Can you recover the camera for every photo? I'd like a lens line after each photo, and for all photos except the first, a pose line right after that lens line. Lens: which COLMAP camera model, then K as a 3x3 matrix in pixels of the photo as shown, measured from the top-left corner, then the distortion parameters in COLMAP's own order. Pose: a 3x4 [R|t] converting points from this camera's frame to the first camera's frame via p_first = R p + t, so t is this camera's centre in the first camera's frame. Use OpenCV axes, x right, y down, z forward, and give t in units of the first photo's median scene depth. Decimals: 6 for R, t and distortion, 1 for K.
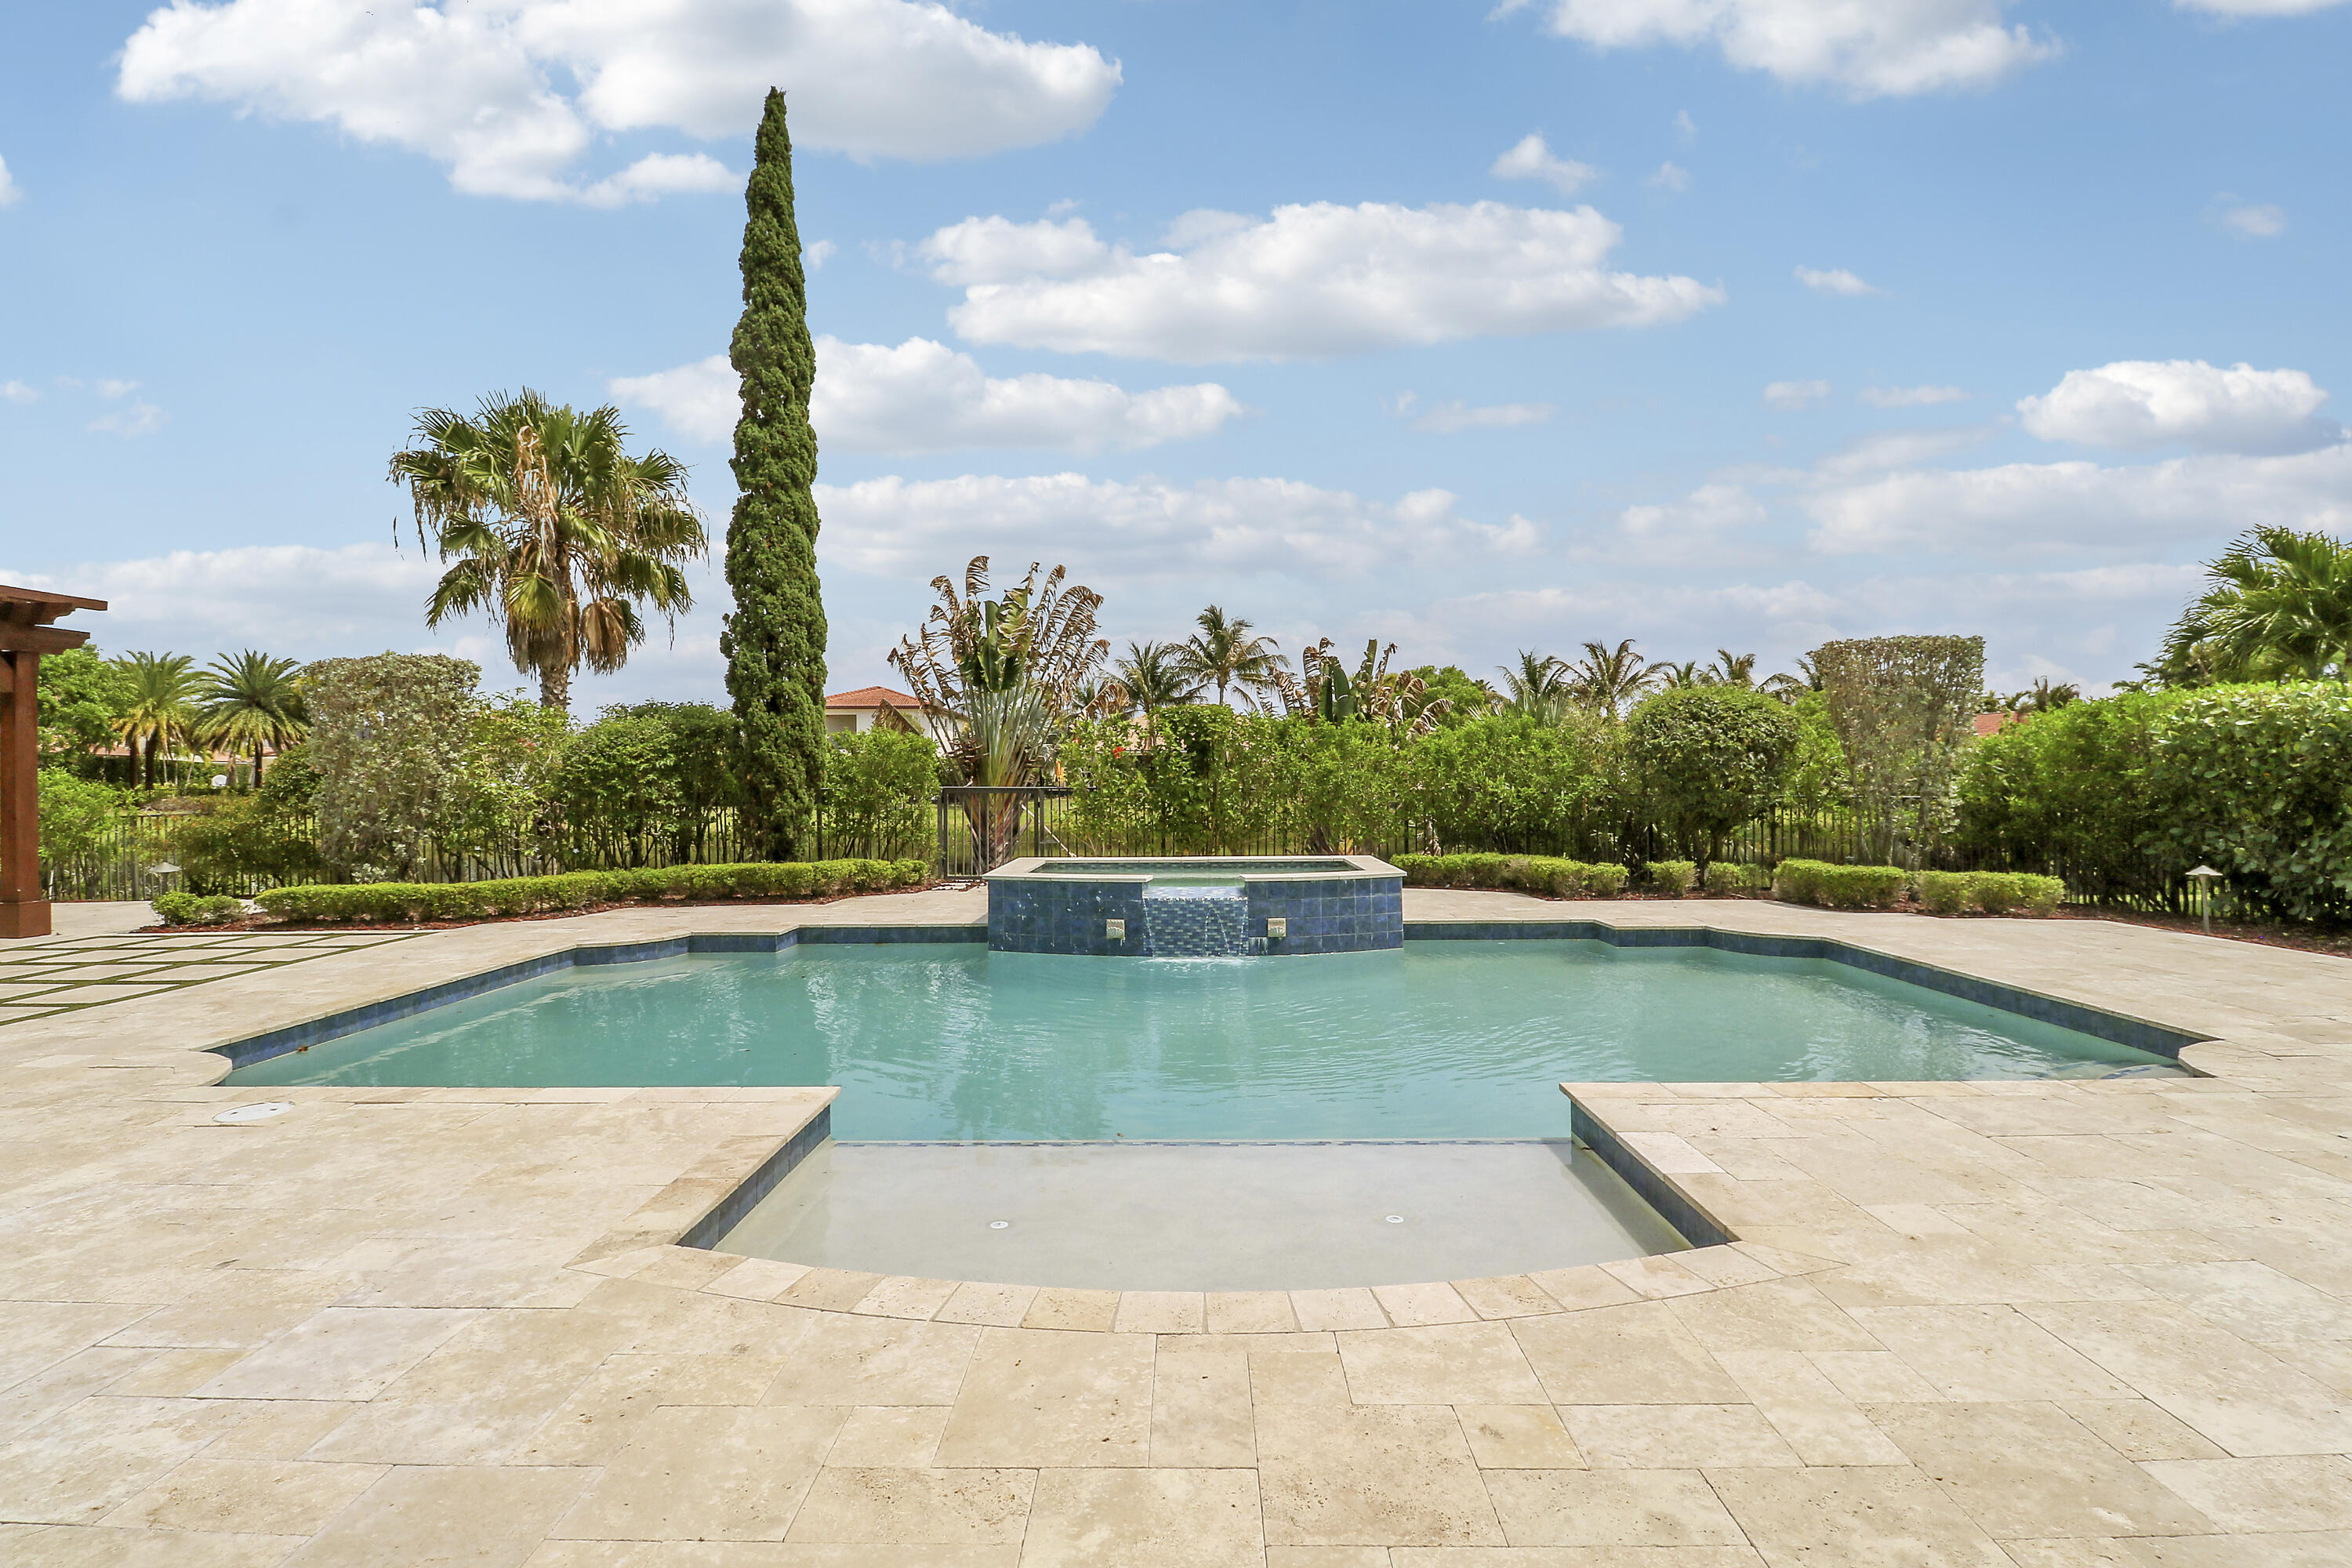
lens RADIAL K [[1104.8, 0, 1185.5], [0, 1104.8, 774.1], [0, 0, 1]] dist [-0.001344, -0.000467]
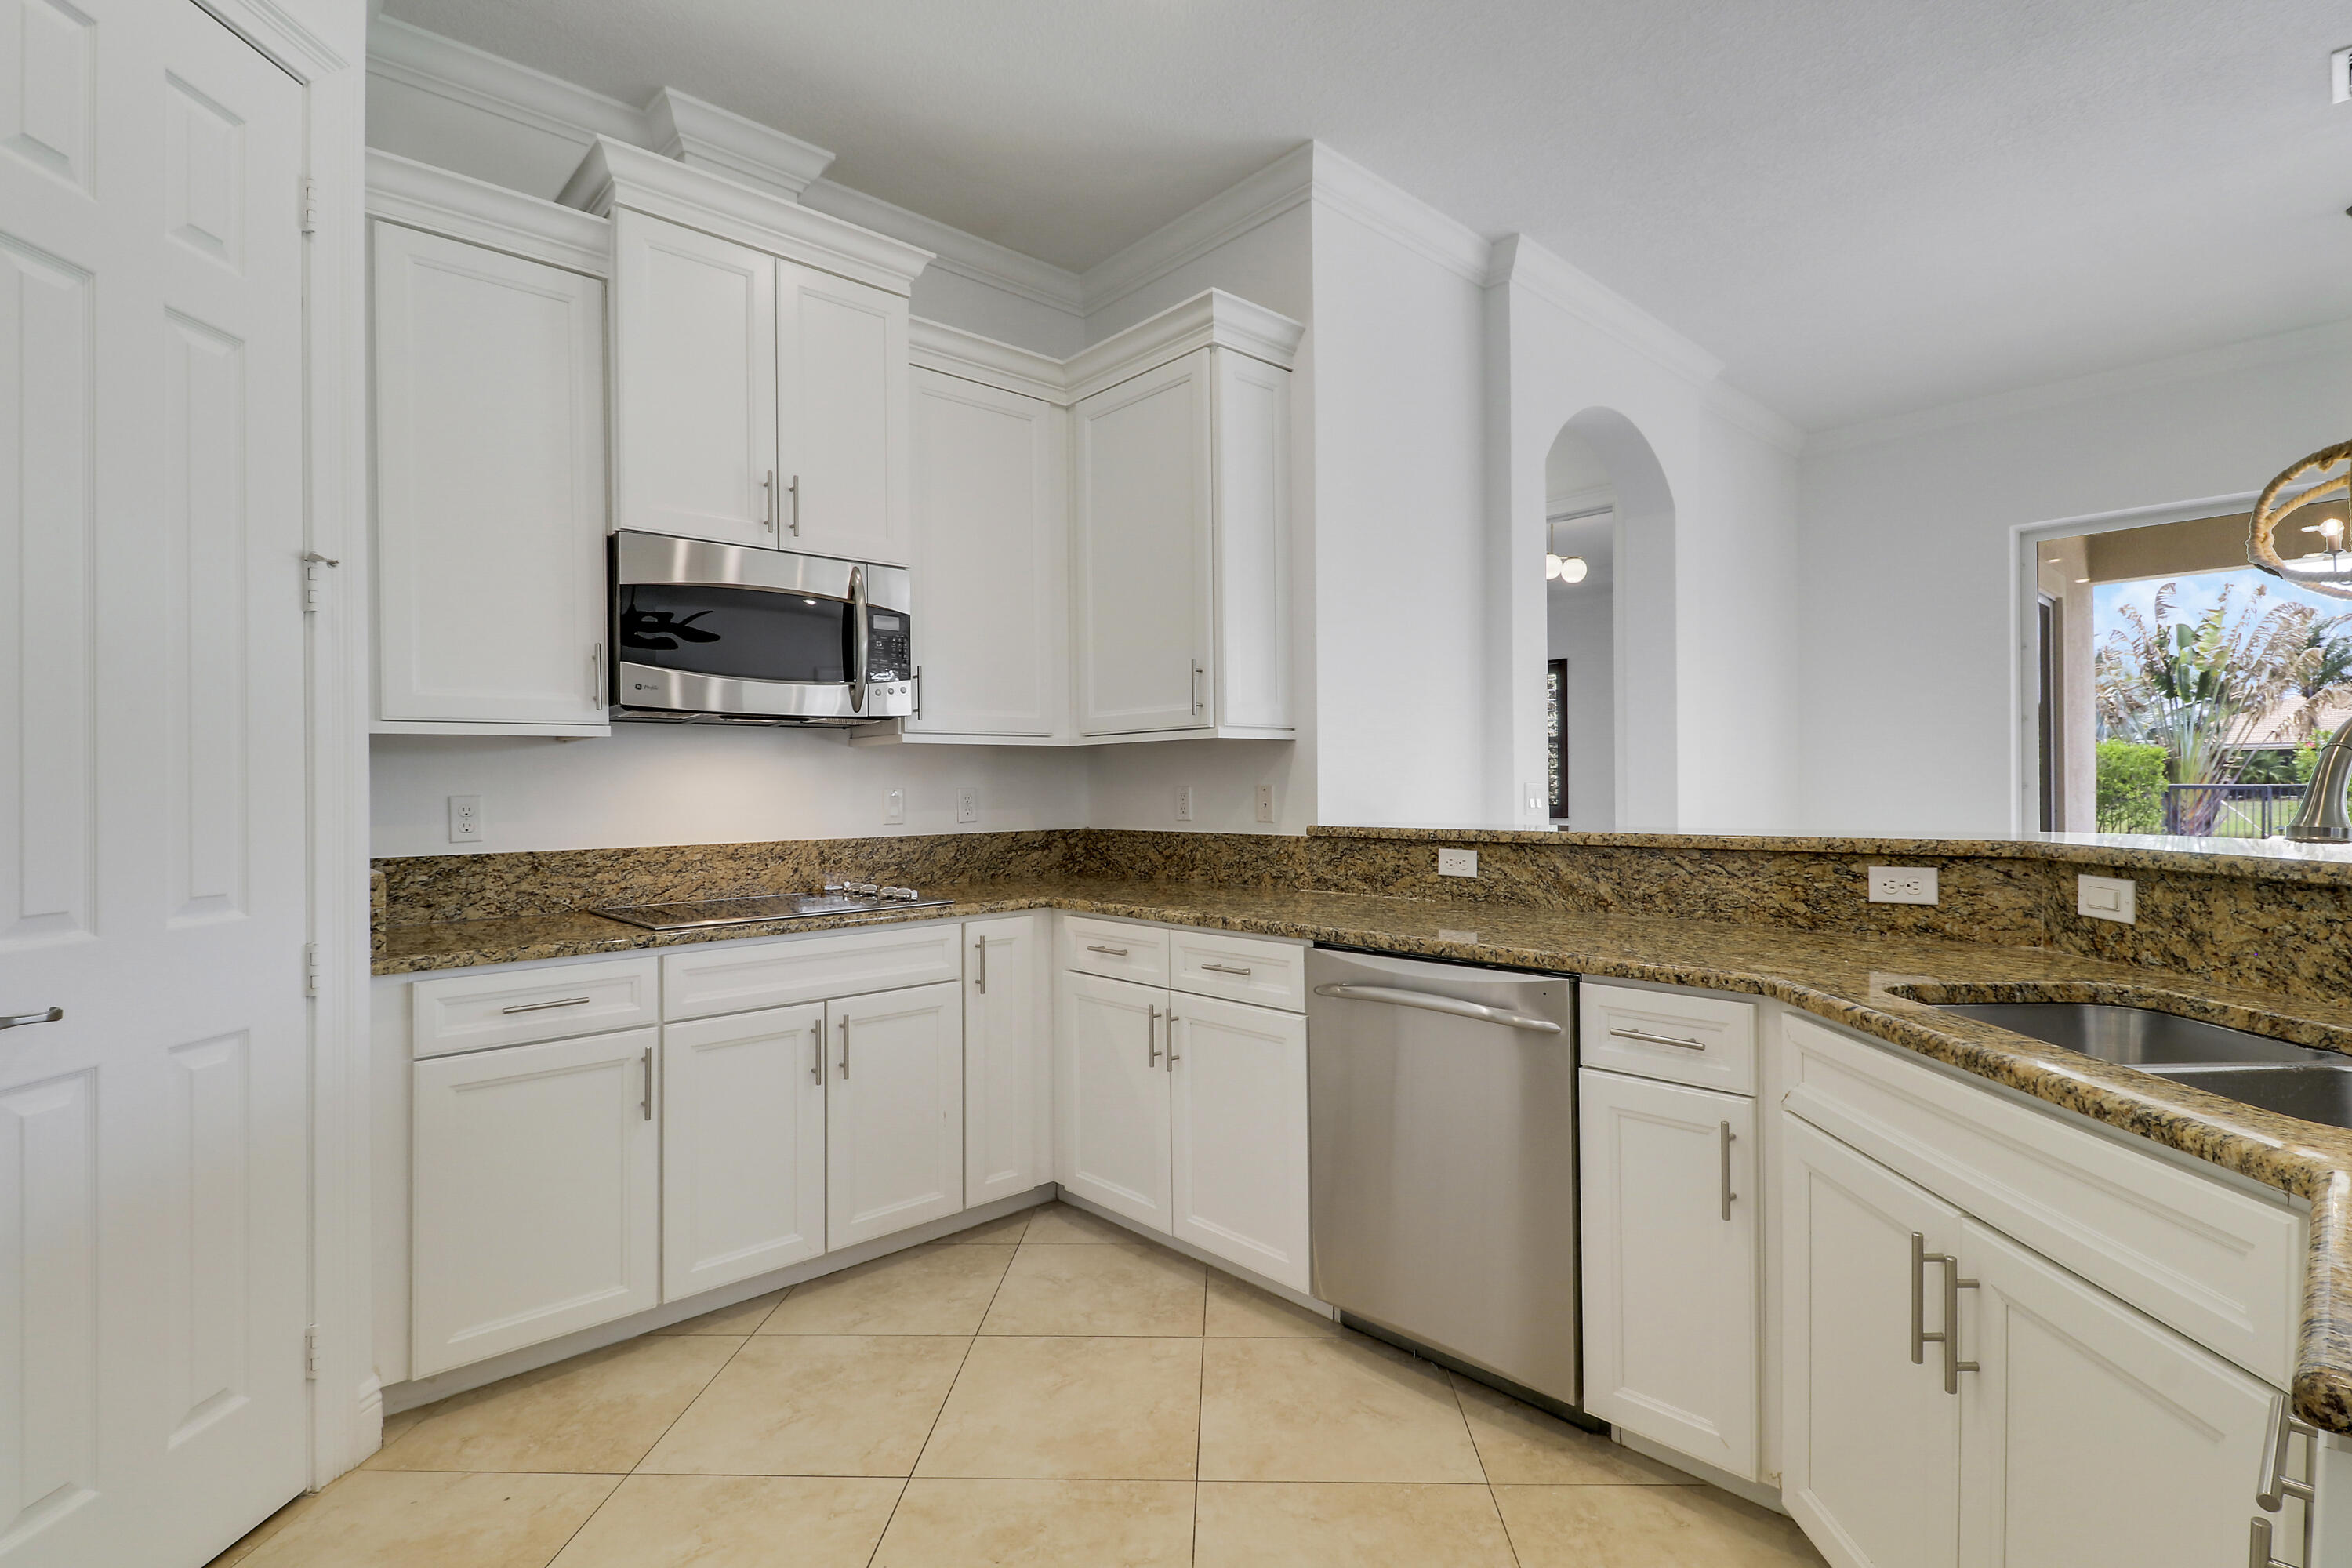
lens RADIAL K [[1104.8, 0, 1185.5], [0, 1104.8, 774.1], [0, 0, 1]] dist [-0.001344, -0.000467]
pose [[0.692669, -0.008448, -0.721207, -0.207868], [0.008303, 0.999959, -0.003738, -0.010002], [0.721208, -0.003399, 0.692710, -1.741888]]
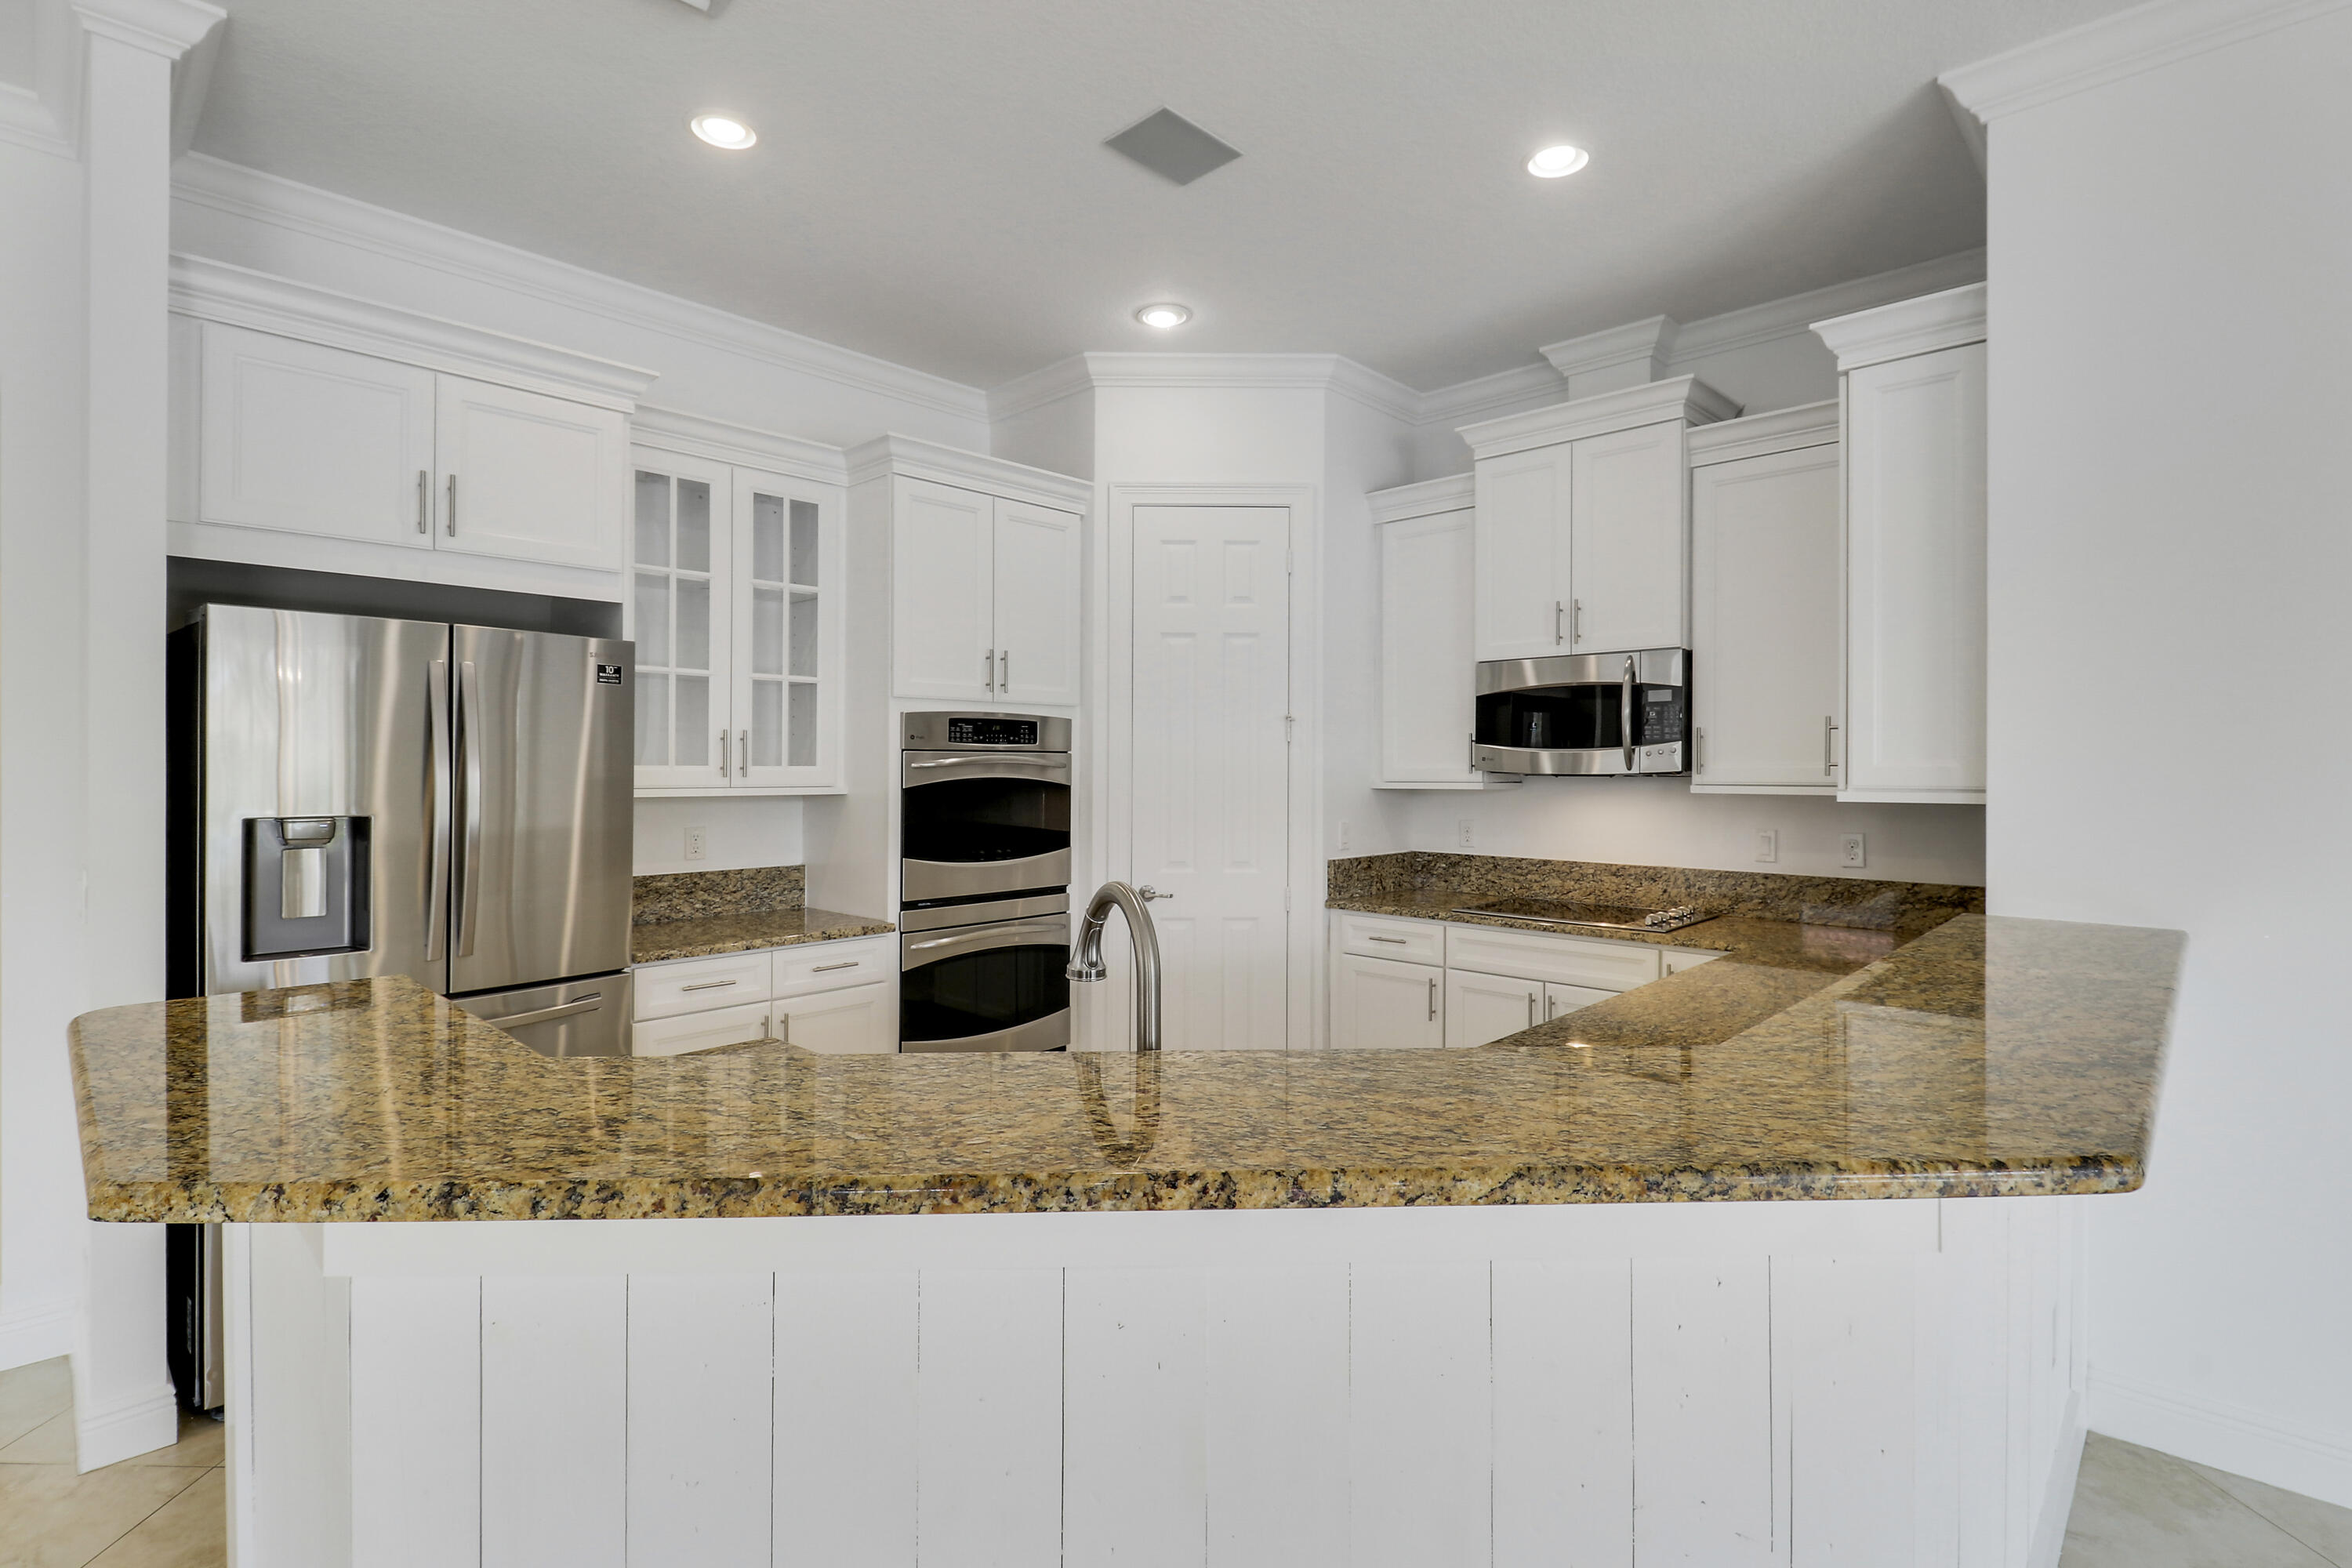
lens RADIAL K [[1087.3, 0, 1180.9], [0, 1087.3, 771.0], [0, 0, 1]] dist [-0.001253, -0.000143]
pose [[-0.680396, 0.008668, -0.732793, -0.030188], [0.005935, 0.999962, 0.006317, -0.048151], [0.732820, -0.000051, -0.680422, -1.238531]]
